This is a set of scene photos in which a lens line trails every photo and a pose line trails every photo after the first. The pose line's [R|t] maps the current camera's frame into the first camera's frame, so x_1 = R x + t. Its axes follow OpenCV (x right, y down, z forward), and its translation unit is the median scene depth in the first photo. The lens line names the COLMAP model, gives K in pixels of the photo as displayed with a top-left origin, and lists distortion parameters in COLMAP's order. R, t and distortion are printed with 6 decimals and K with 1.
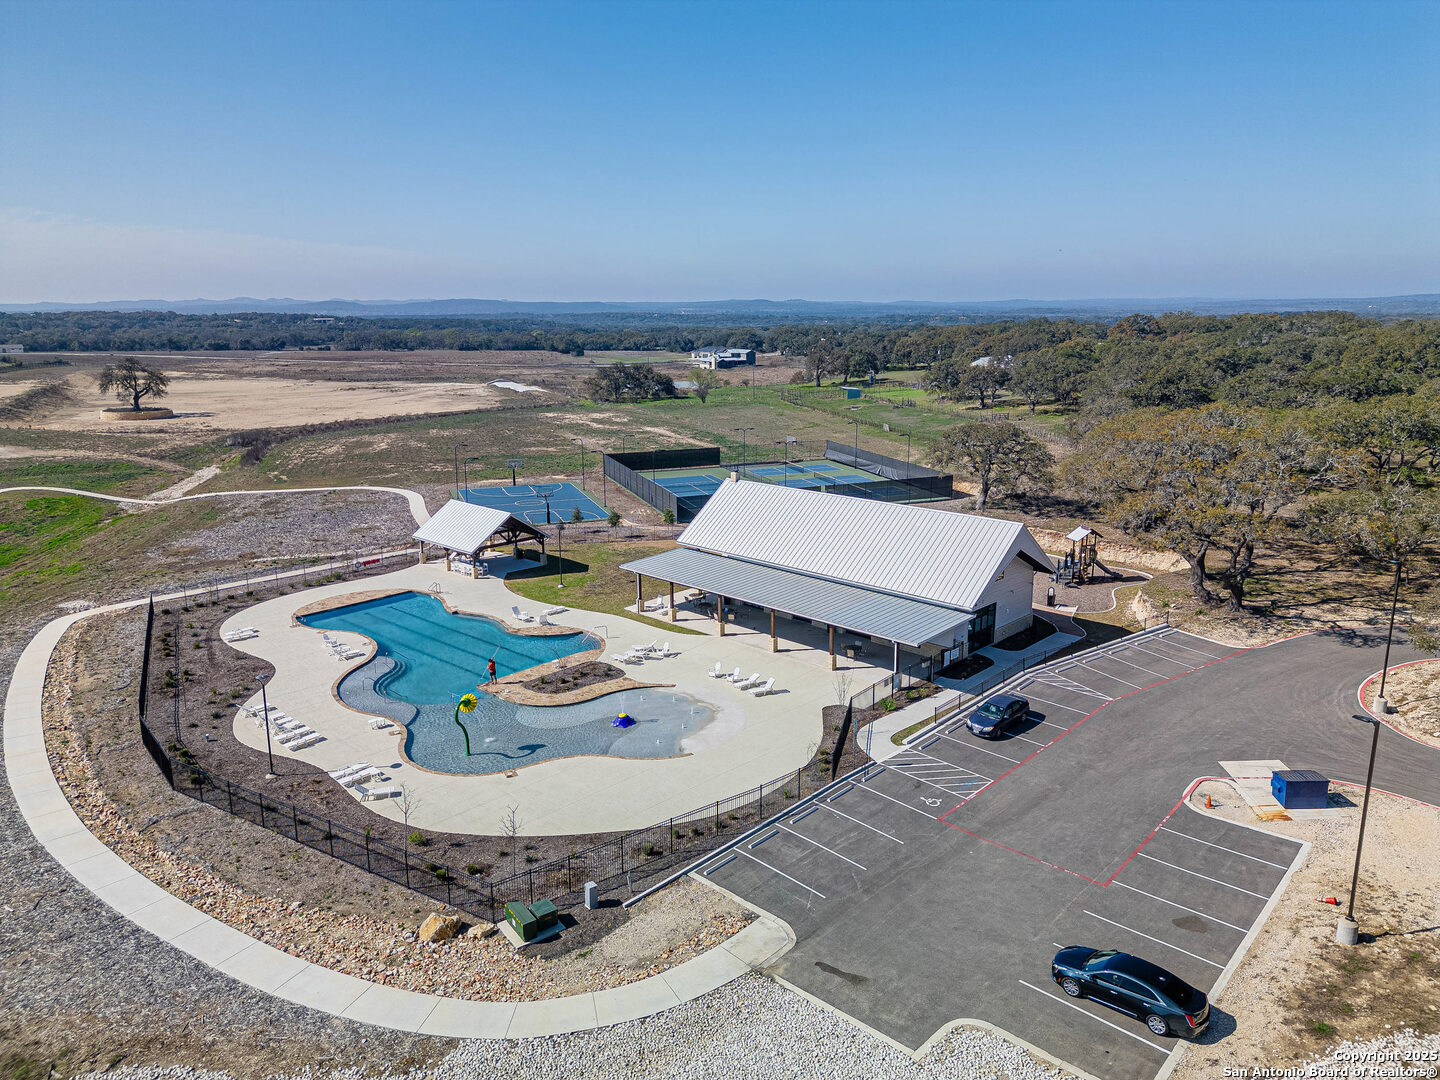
lens RADIAL K [[1003.1, 0, 720.0], [0, 1003.1, 540.0], [0, 0, 1]] dist [0.073742, -0.064246]
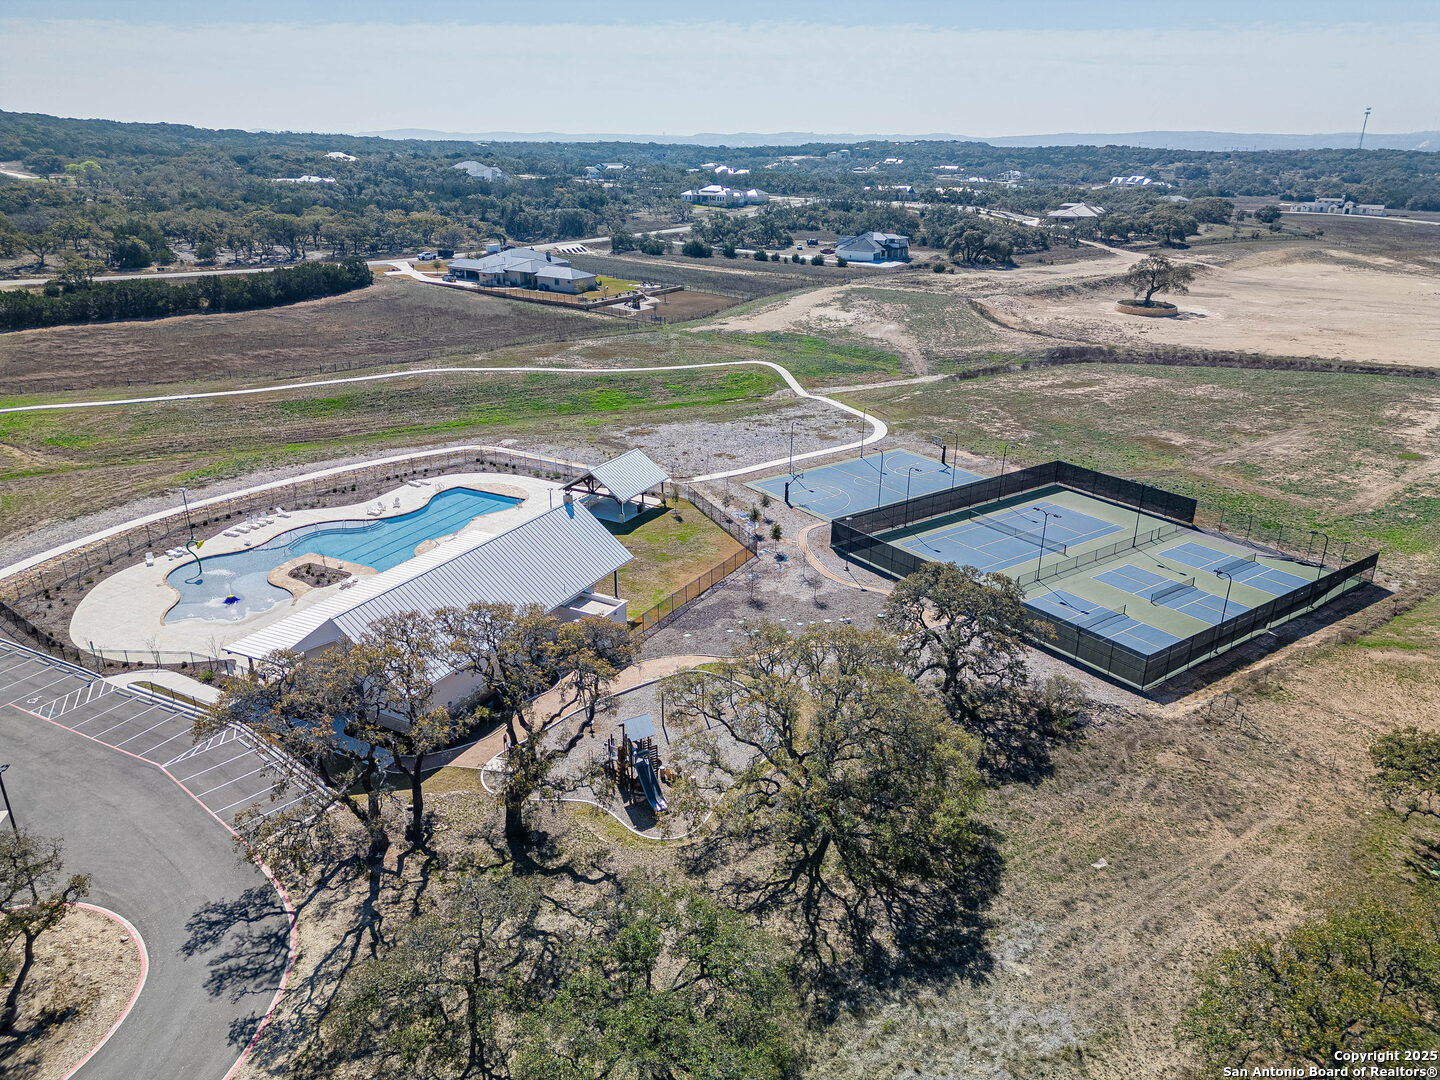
lens RADIAL K [[1000.5, 0, 722.3], [0, 1000.5, 548.6], [0, 0, 1]] dist [0.078379, -0.072767]
pose [[0.264525, 0.369409, -0.890822, 1.202664], [-0.223028, 0.922118, 0.316160, -0.454177], [0.938235, 0.115046, 0.326311, 0.984159]]
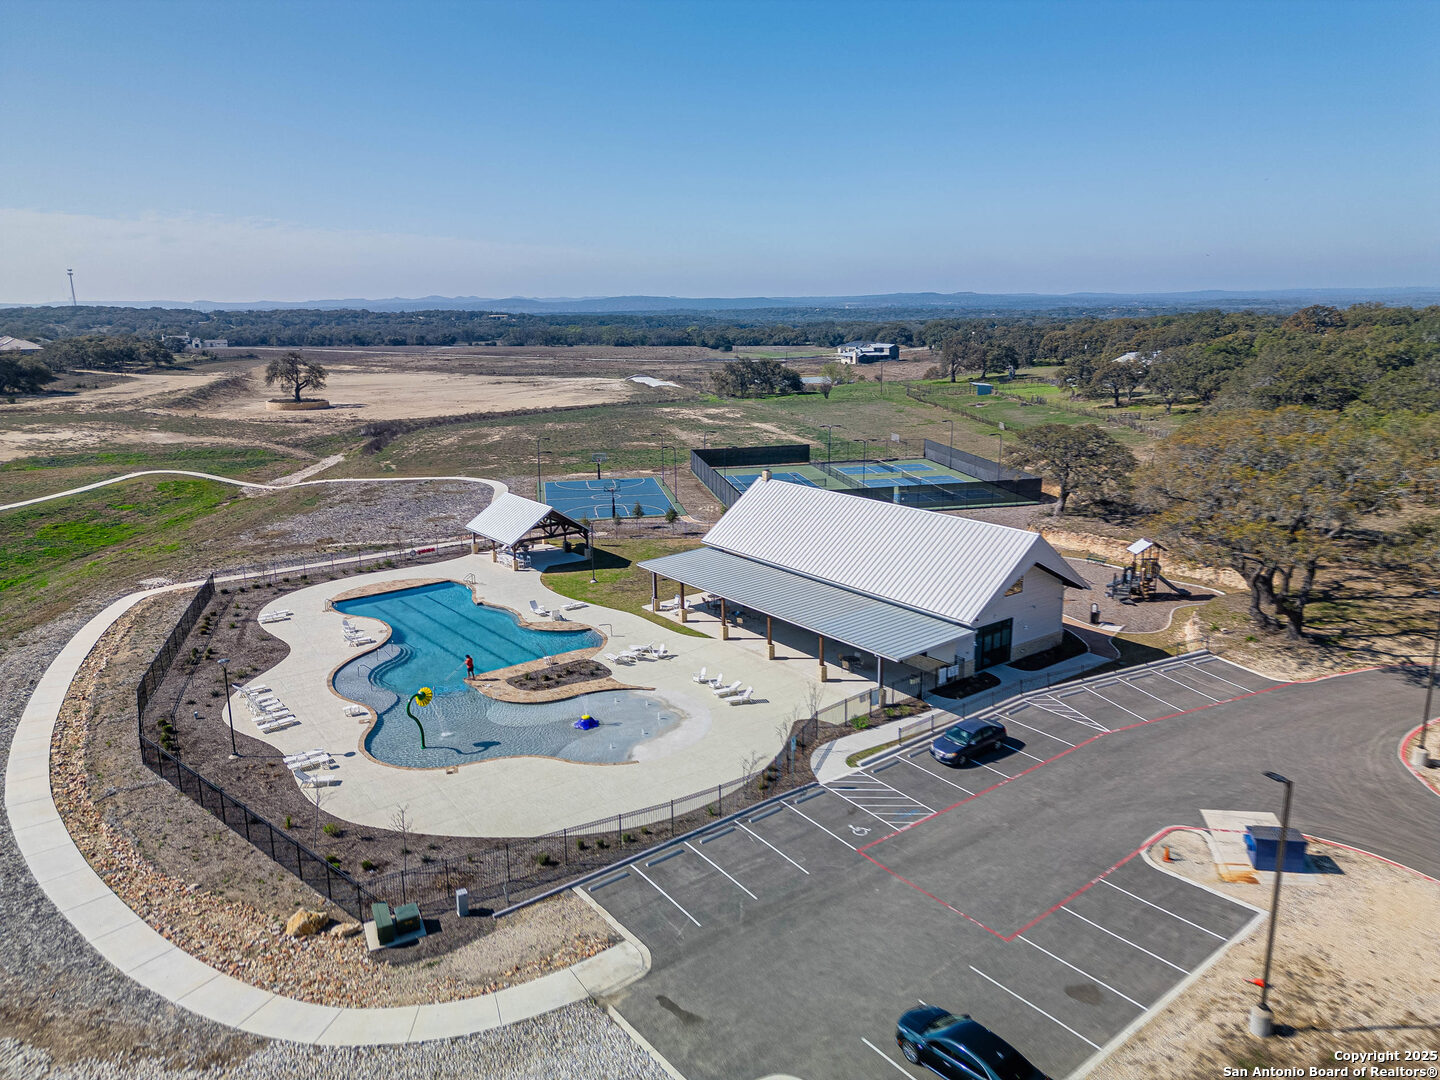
lens RADIAL K [[1000.5, 0, 722.3], [0, 1000.5, 548.6], [0, 0, 1]] dist [0.078379, -0.072767]
pose [[0.987263, 0.032817, -0.155672, 0.150475], [-0.030731, 0.999403, 0.015790, -0.008000], [0.156098, -0.010805, 0.987683, 0.044498]]
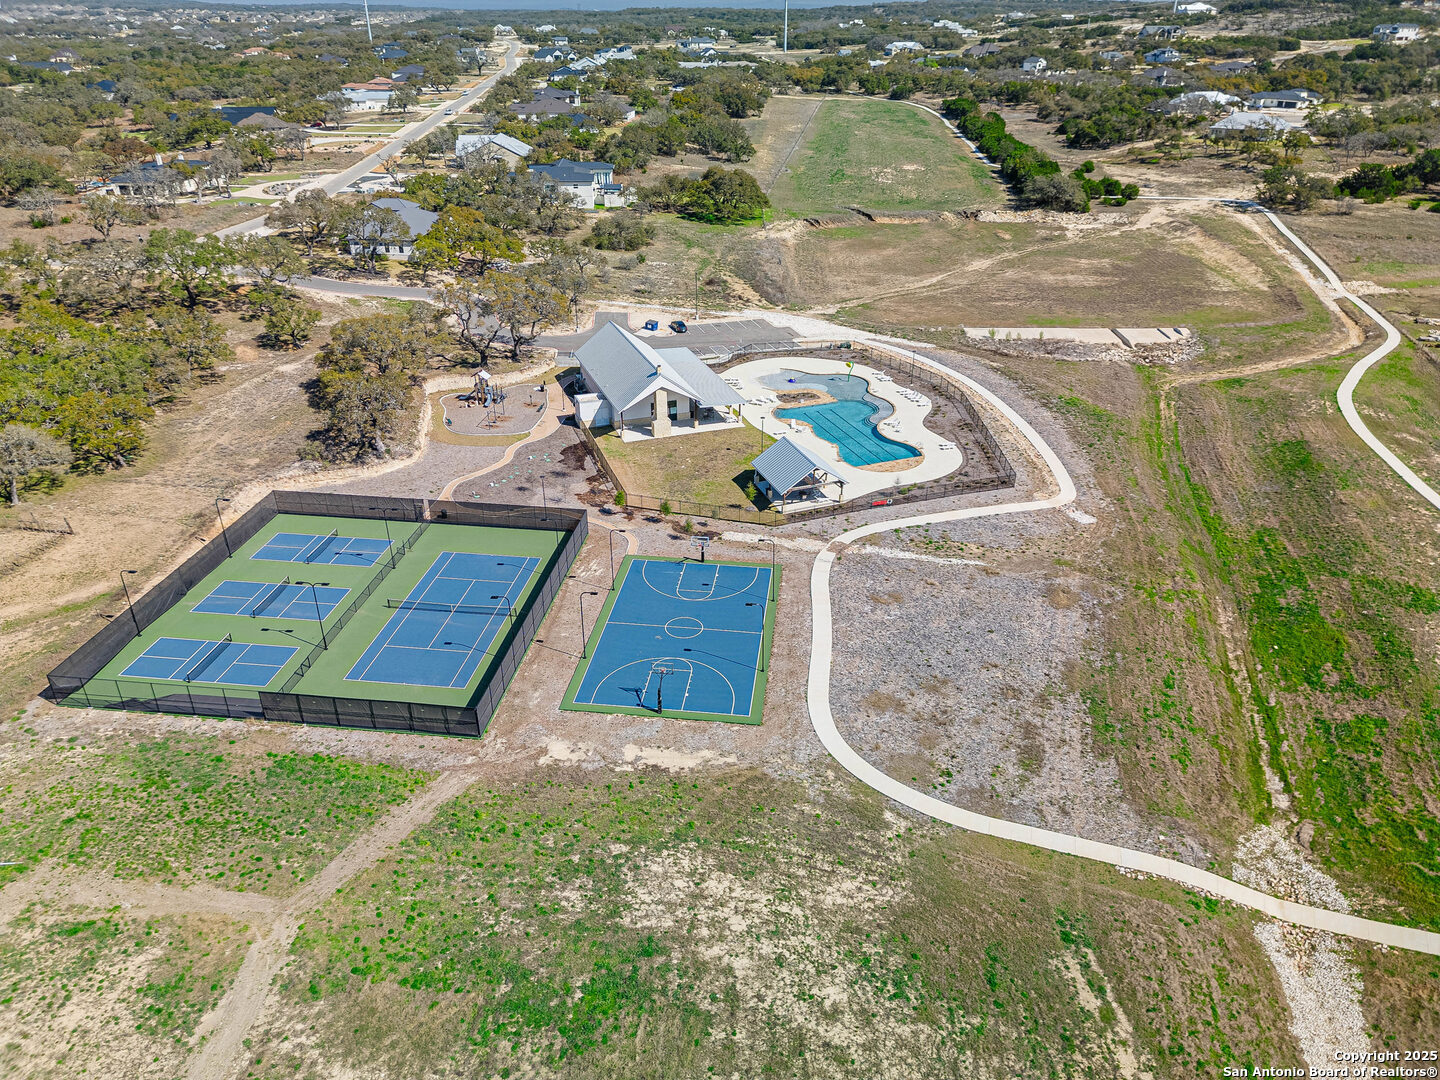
lens RADIAL K [[1000.8, 0, 720.0], [0, 1000.8, 540.0], [0, 0, 1]] dist [0.071216, -0.067137]
pose [[-0.893879, -0.208976, 0.396621, -0.892491], [0.101447, 0.767470, 0.633008, -1.001212], [-0.436678, 0.606069, -0.664825, 2.586273]]
